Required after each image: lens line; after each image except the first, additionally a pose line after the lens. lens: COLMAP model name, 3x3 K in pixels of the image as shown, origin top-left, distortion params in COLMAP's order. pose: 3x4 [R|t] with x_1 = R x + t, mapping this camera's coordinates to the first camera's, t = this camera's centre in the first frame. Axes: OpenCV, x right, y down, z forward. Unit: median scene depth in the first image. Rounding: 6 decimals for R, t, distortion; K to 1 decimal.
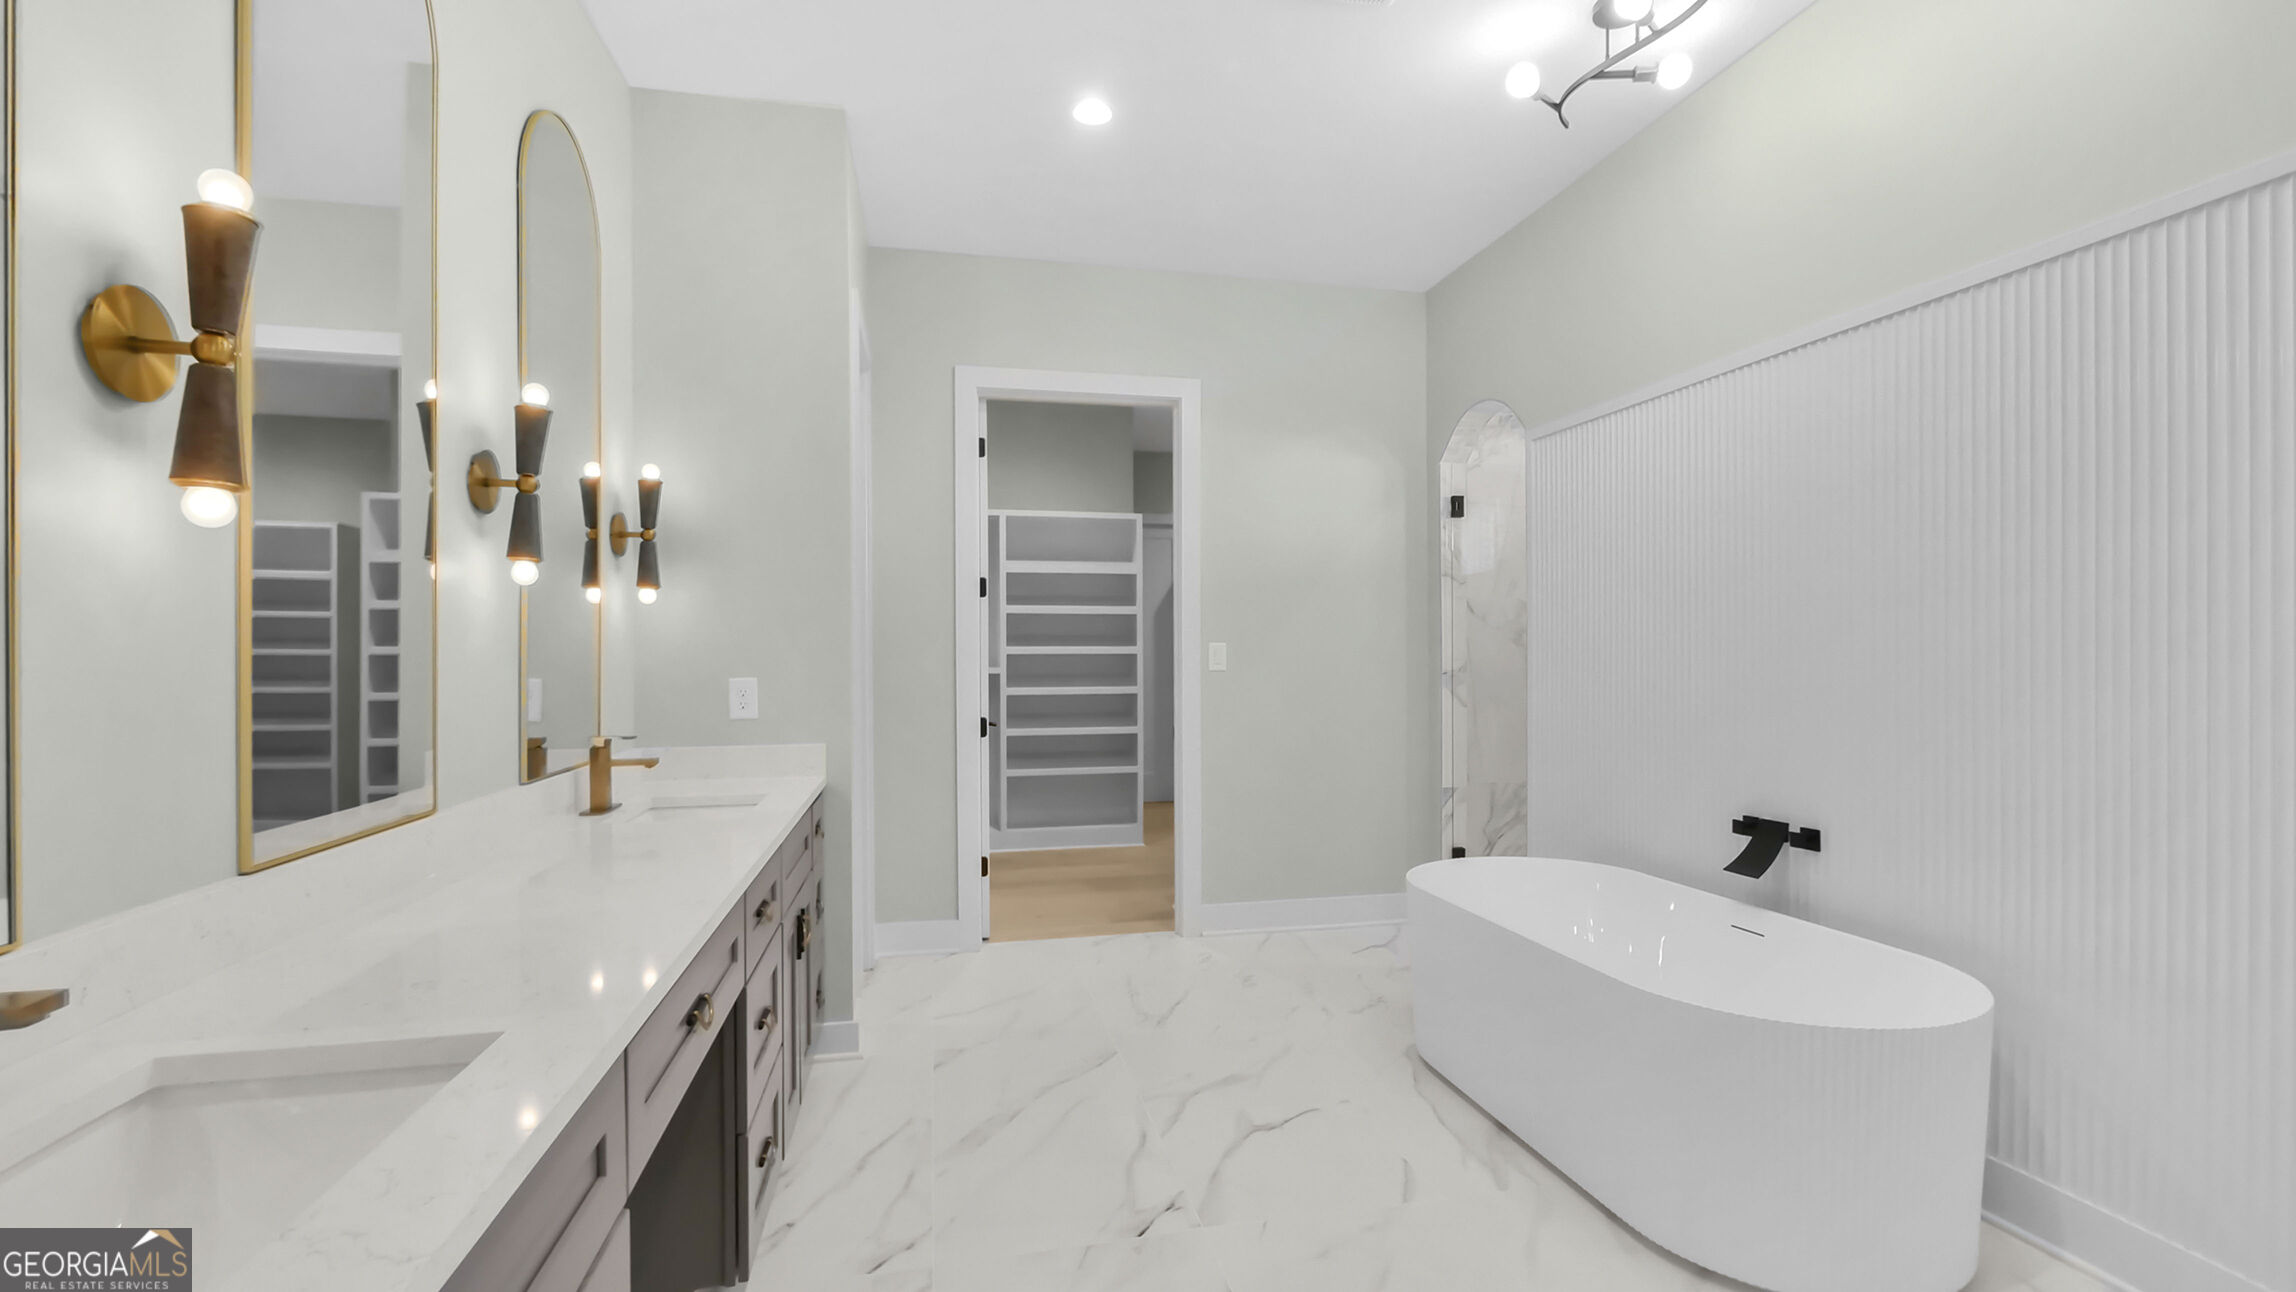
lens RADIAL K [[1009.3, 0, 1142.4], [0, 1009.3, 647.9], [0, 0, 1]] dist [-0.003355, 0.000269]
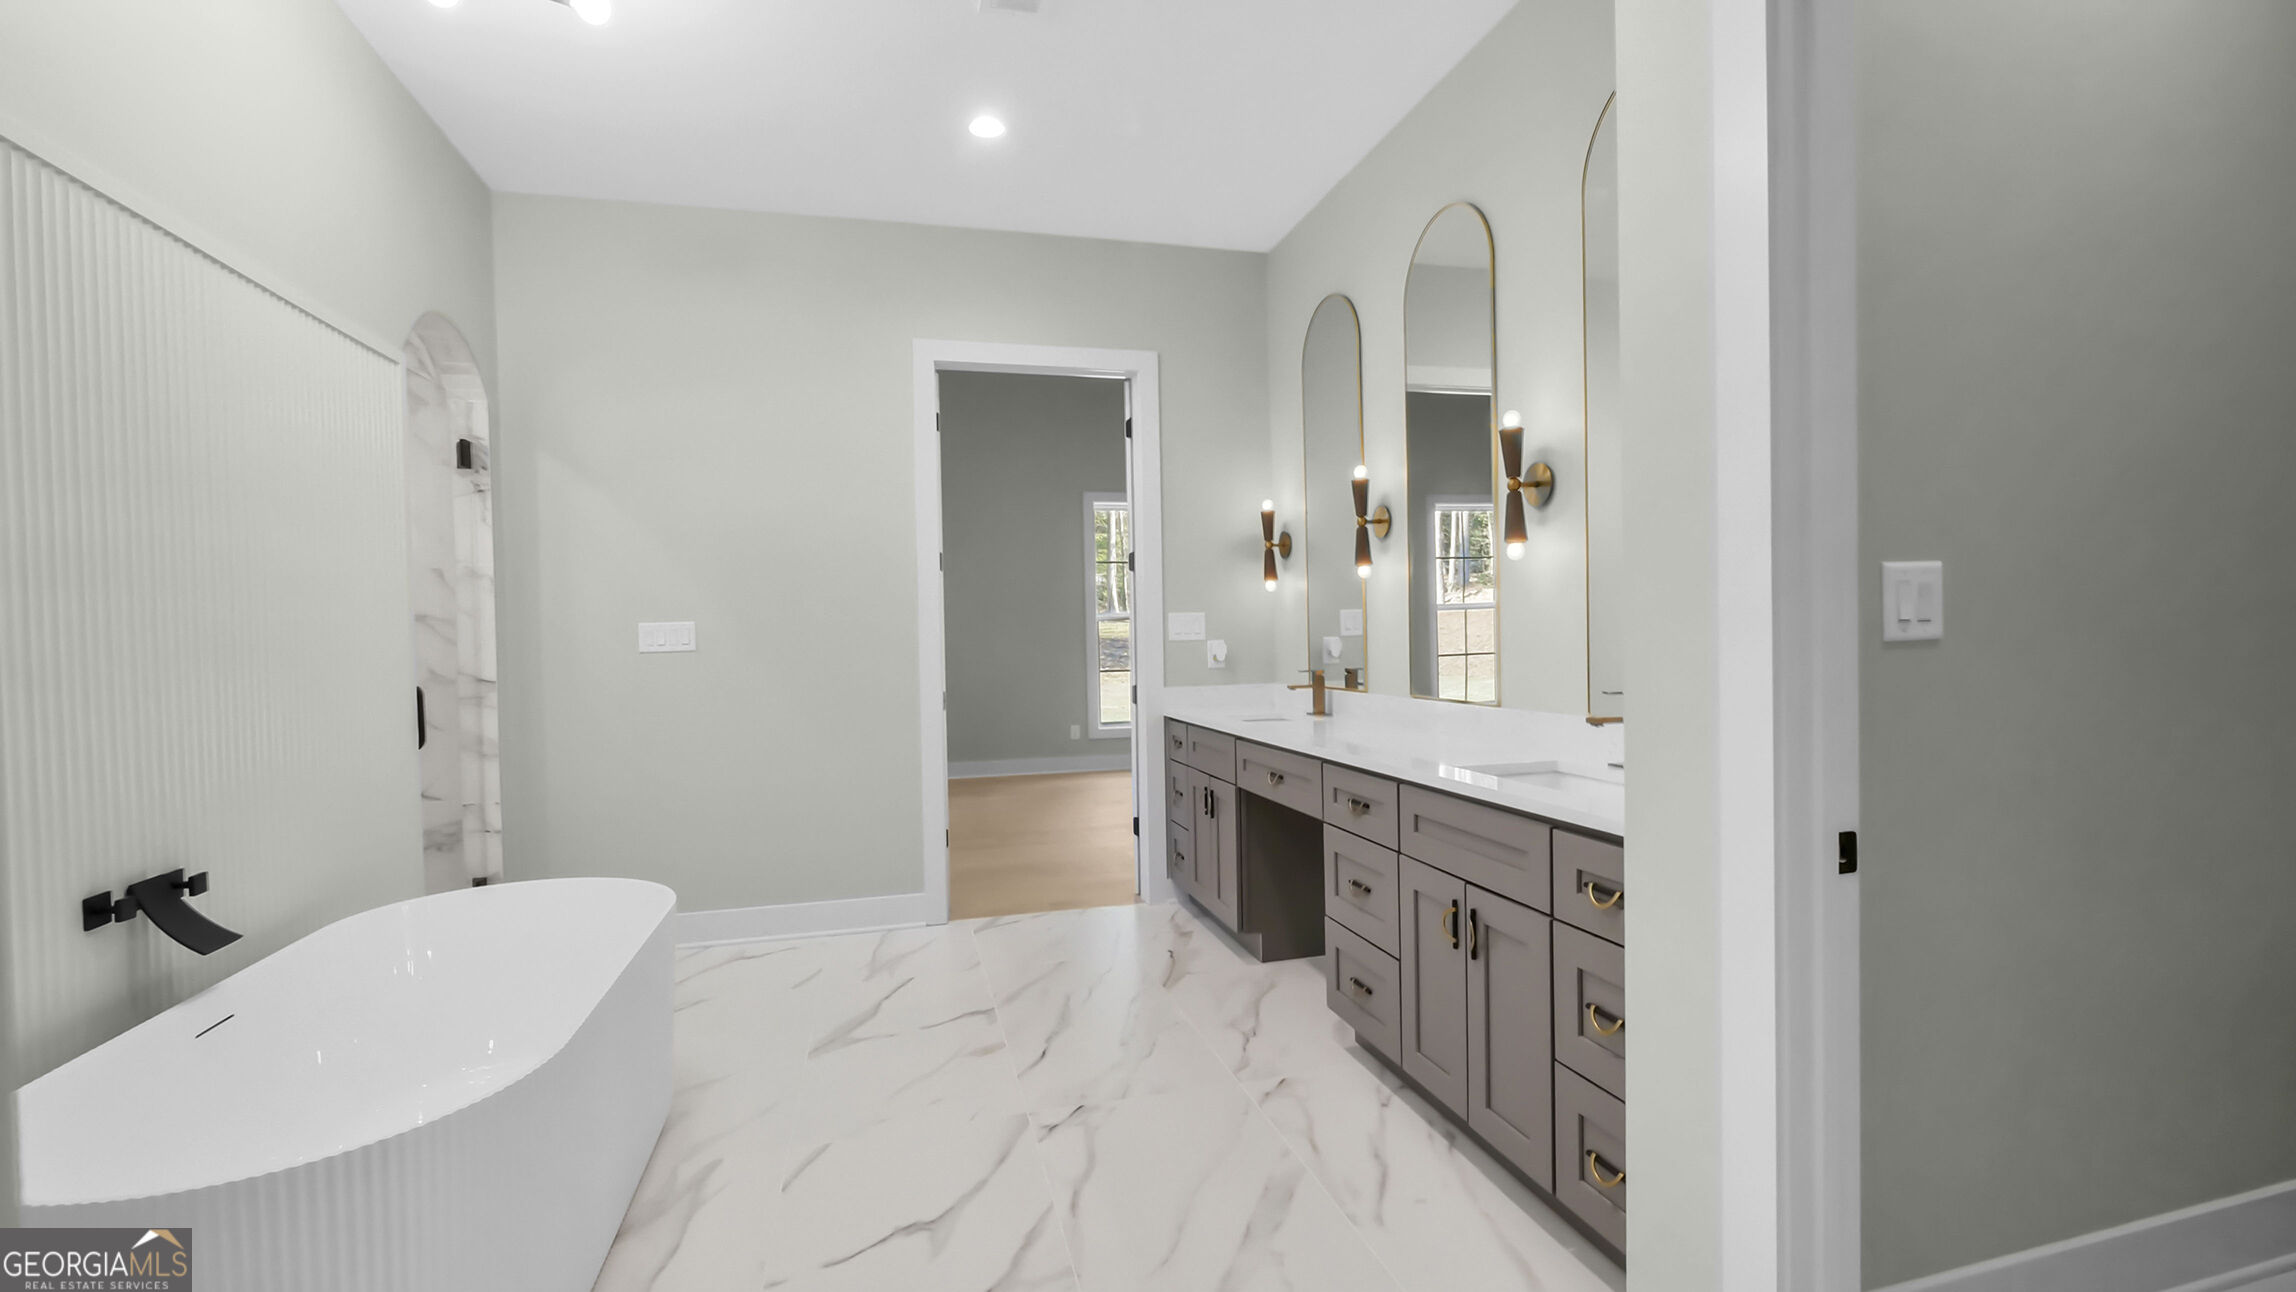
lens RADIAL K [[1009.3, 0, 1151.3], [0, 1009.3, 644.4], [0, 0, 1]] dist [-0.003355, 0.000269]
pose [[-0.998367, 0.024411, -0.051643, -0.030224], [0.024053, 0.999682, 0.007559, 0.023410], [0.051811, 0.006305, -0.998637, 1.816829]]
